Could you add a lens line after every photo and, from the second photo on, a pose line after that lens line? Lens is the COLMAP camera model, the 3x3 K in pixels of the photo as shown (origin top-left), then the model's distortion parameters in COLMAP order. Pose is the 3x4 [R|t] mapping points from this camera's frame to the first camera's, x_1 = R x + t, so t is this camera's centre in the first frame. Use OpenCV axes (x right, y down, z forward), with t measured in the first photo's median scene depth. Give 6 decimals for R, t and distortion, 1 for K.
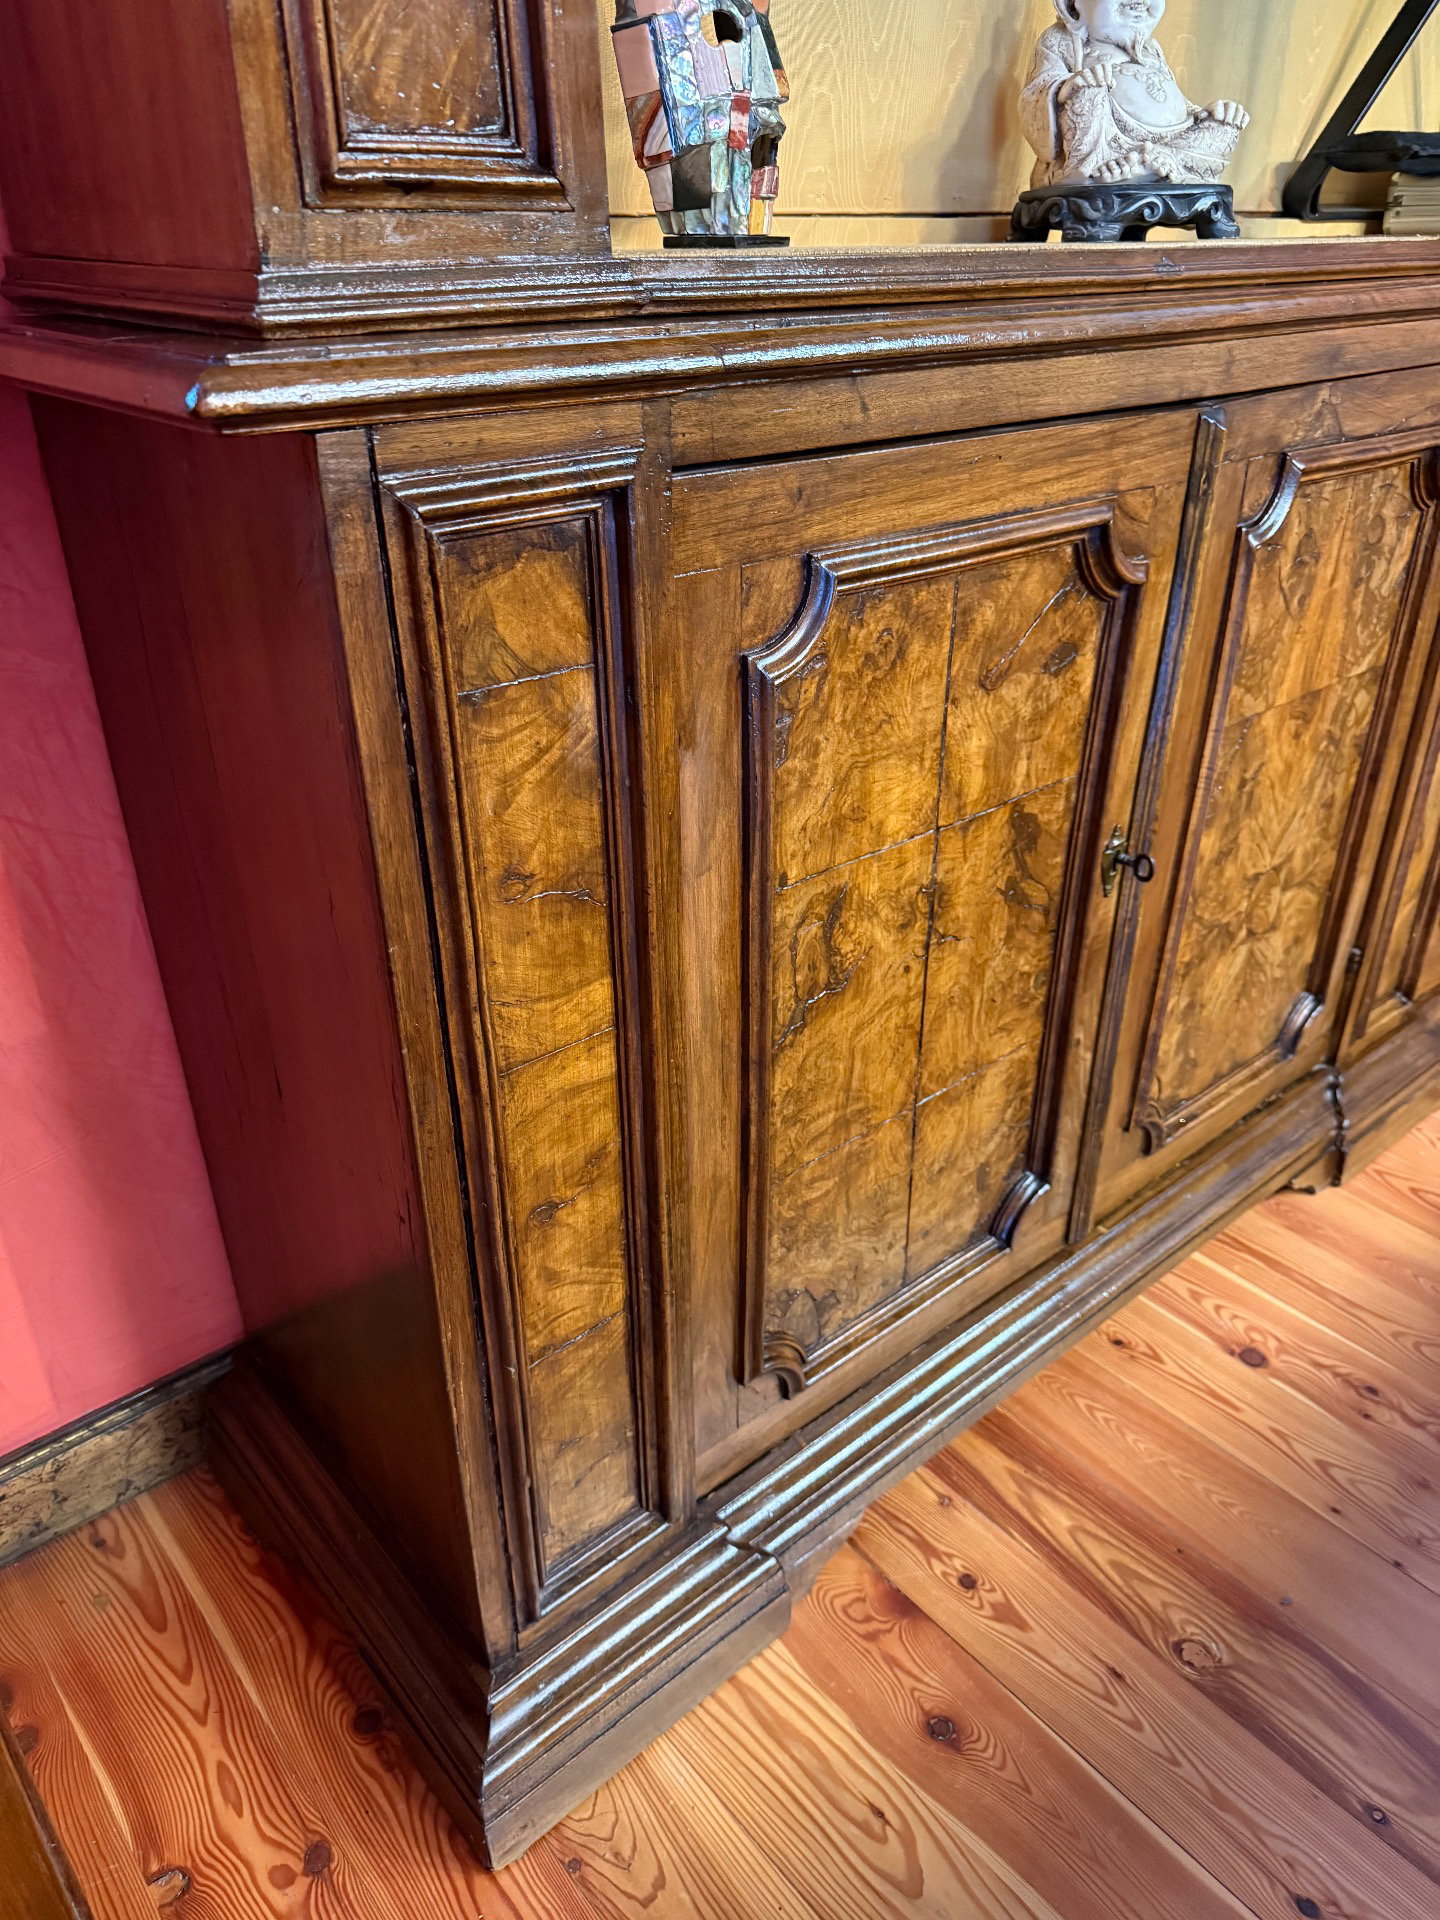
lens RADIAL K [[1352.0, 0, 706.0], [0, 1352.0, 952.7], [0, 0, 1]] dist [0.134399, -0.241099]
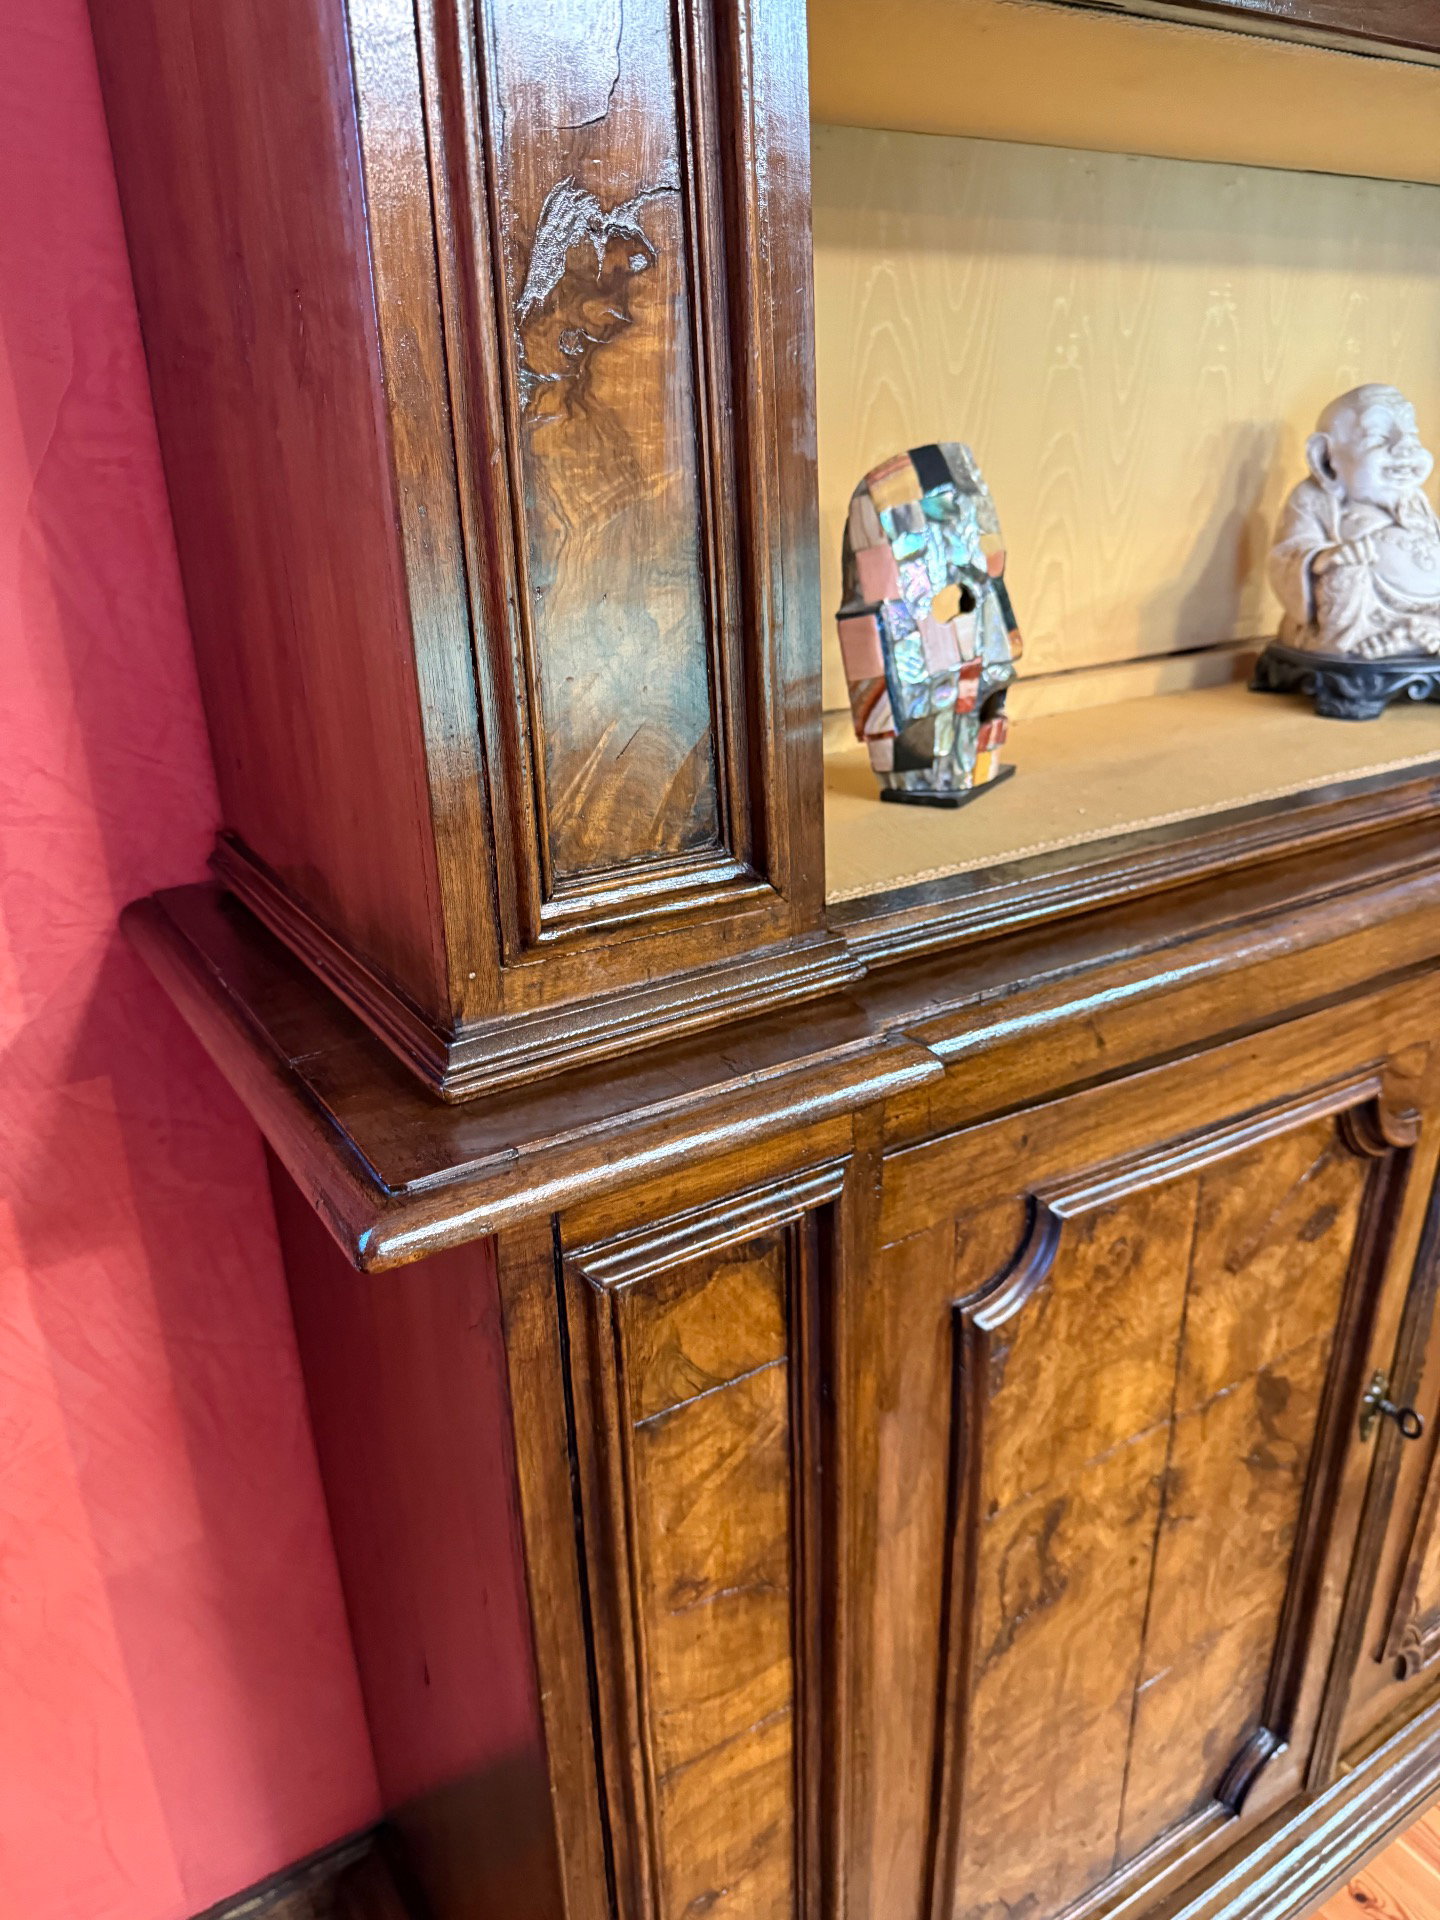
lens RADIAL K [[1385.2, 0, 701.6], [0, 1385.2, 950.3], [0, 0, 1]] dist [0.006291, -0.048125]
pose [[0.989722, 0.035165, -0.138613, -0.017050], [-0.050603, 0.992701, -0.109474, -0.290396], [0.133751, 0.115363, 0.984277, 0.055043]]
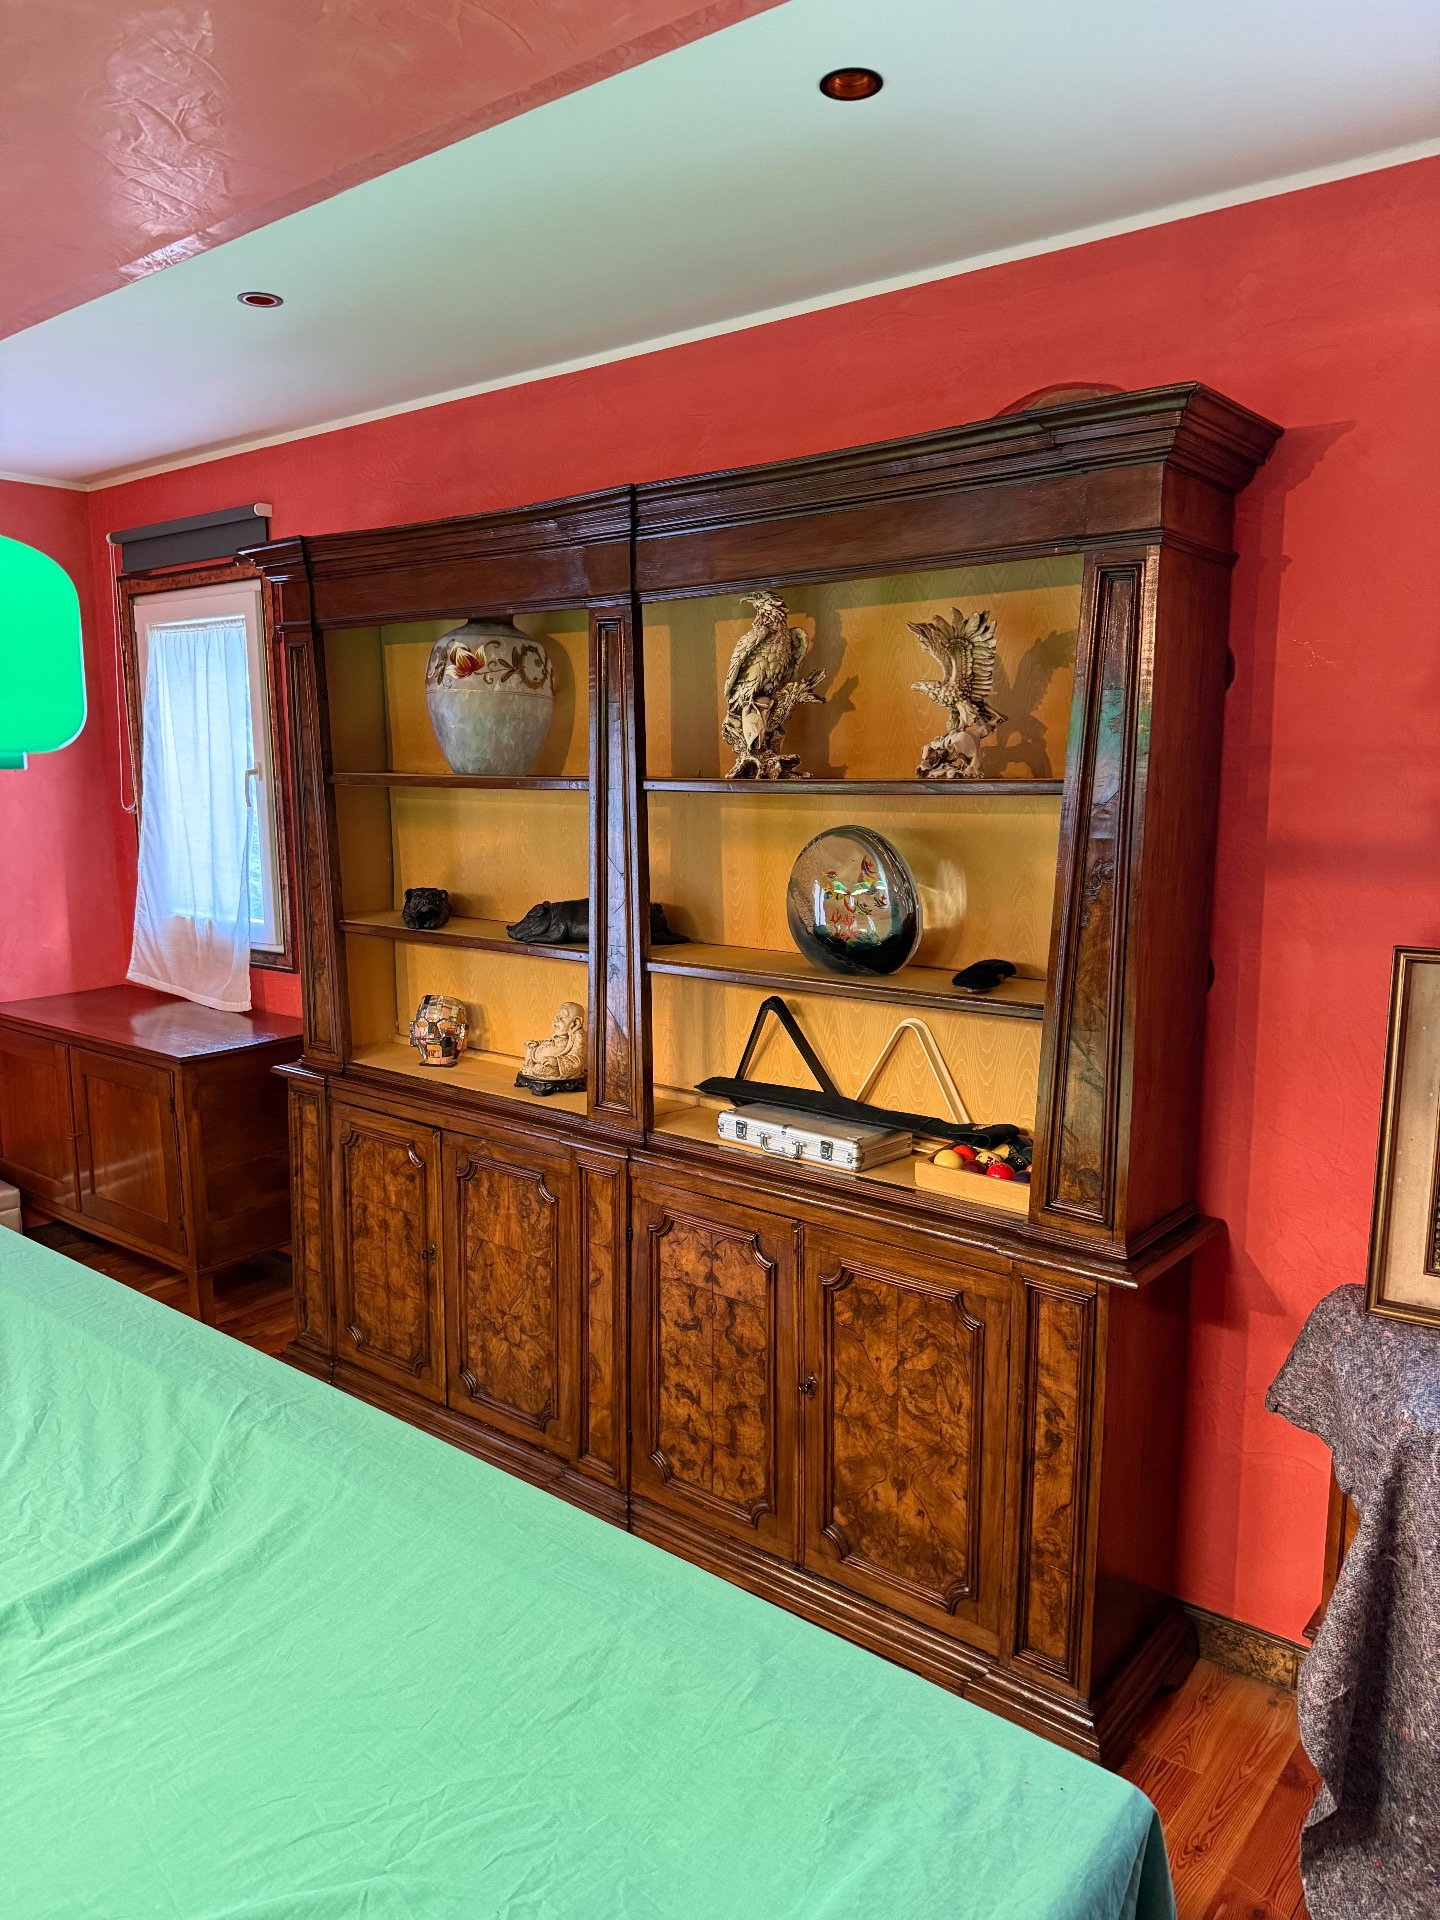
lens RADIAL K [[1352.0, 0, 706.0], [0, 1352.0, 952.7], [0, 0, 1]] dist [0.134399, -0.241099]
pose [[0.180225, 0.137143, -0.974018, 4.282190], [-0.465545, 0.884193, 0.038355, -1.386433], [0.866480, 0.446536, 0.223200, 0.629639]]
